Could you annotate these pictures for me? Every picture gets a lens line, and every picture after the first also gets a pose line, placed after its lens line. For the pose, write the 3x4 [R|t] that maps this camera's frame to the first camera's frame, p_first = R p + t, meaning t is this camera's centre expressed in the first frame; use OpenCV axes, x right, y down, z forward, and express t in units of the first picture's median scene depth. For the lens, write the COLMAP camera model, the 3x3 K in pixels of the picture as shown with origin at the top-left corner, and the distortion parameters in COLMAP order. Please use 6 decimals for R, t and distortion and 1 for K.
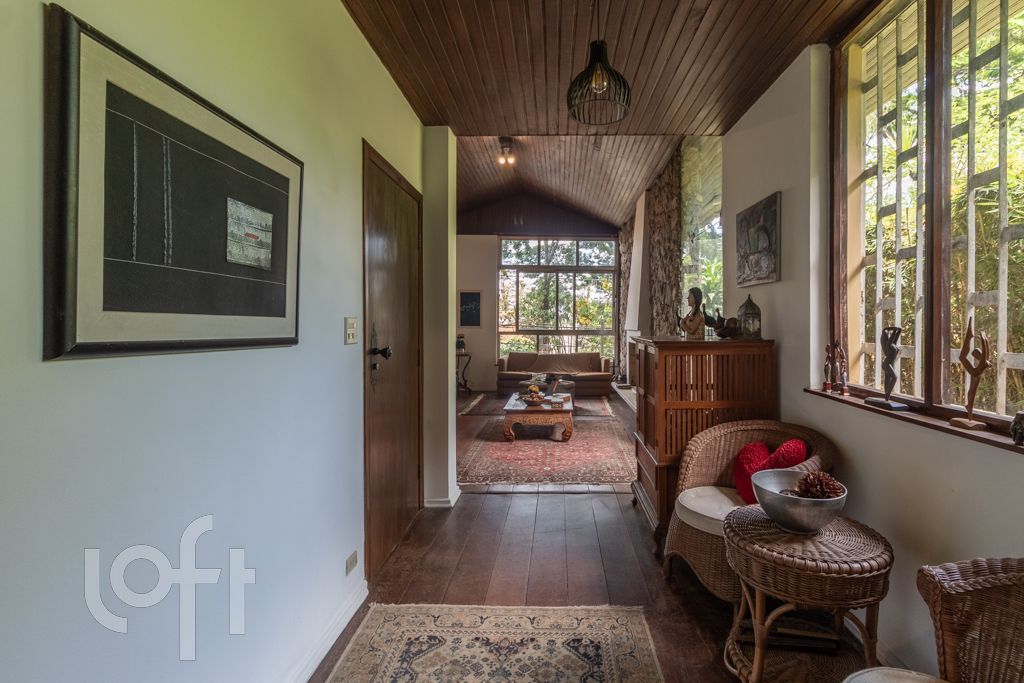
lens RADIAL K [[492.5, 0, 539.2], [0, 492.5, 326.2], [0, 0, 1]] dist [-0.001363, 0.000735]
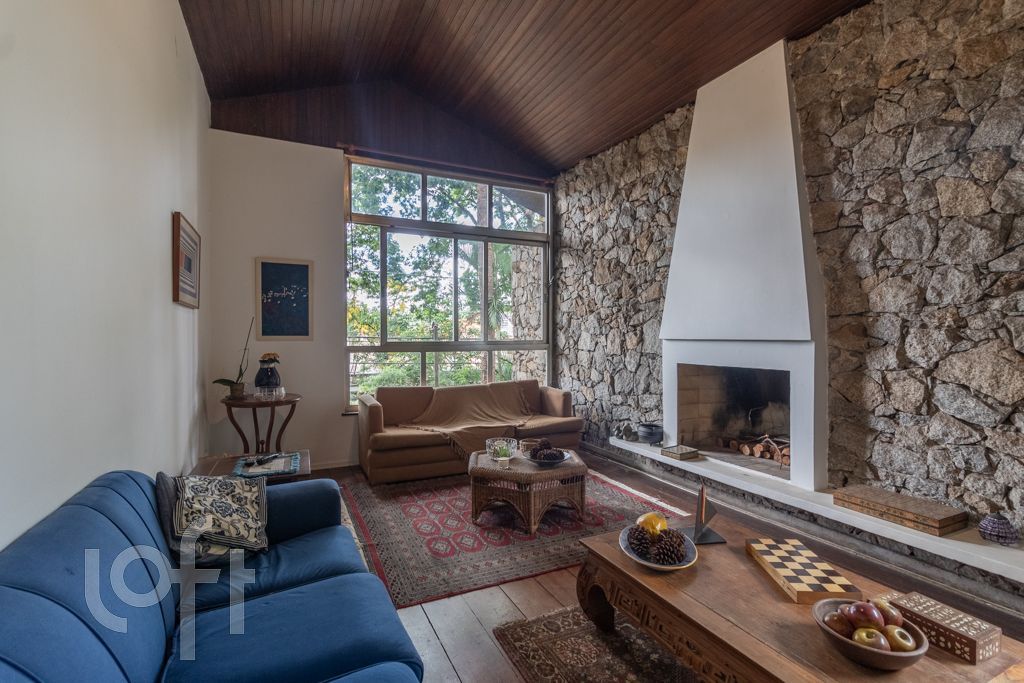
lens RADIAL K [[492.5, 0, 513.6], [0, 492.5, 339.6], [0, 0, 1]] dist [-0.001363, 0.000735]
pose [[0.896373, -0.009724, 0.443195, -0.151911], [0.007262, 0.999947, 0.007252, 0.001461], [-0.443242, -0.003282, 0.896396, 0.483046]]
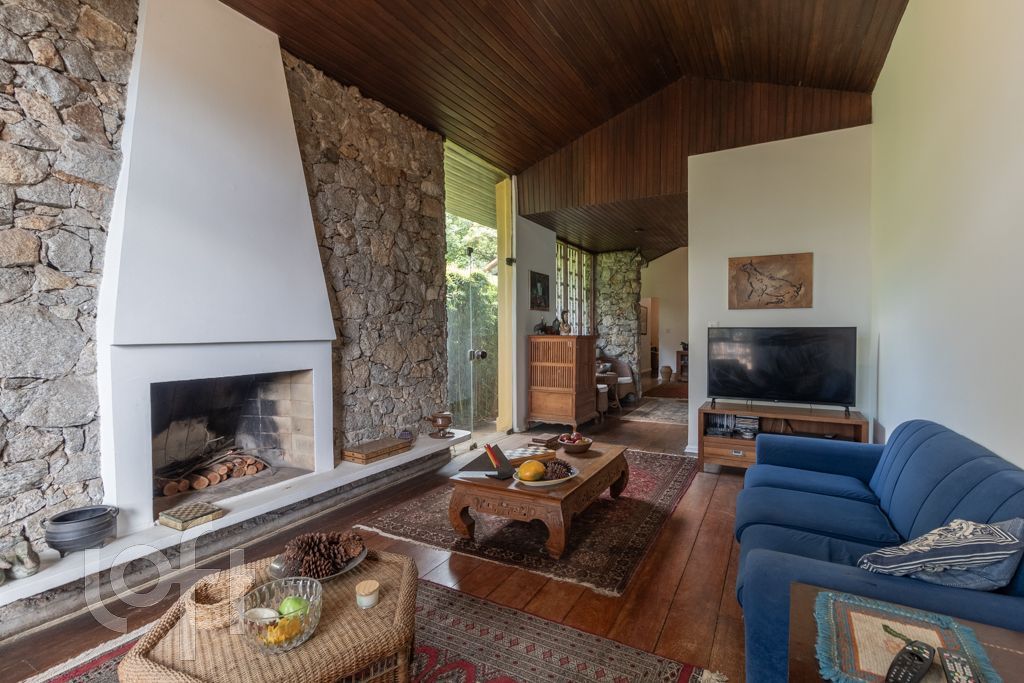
lens RADIAL K [[492.5, 0, 509.4], [0, 492.5, 340.6], [0, 0, 1]] dist [-0.001363, 0.000735]
pose [[-0.889369, 0.000787, 0.457189, -0.122027], [0.012537, 0.999664, 0.022666, -0.000521], [-0.457018, 0.025890, -0.889081, 1.002187]]
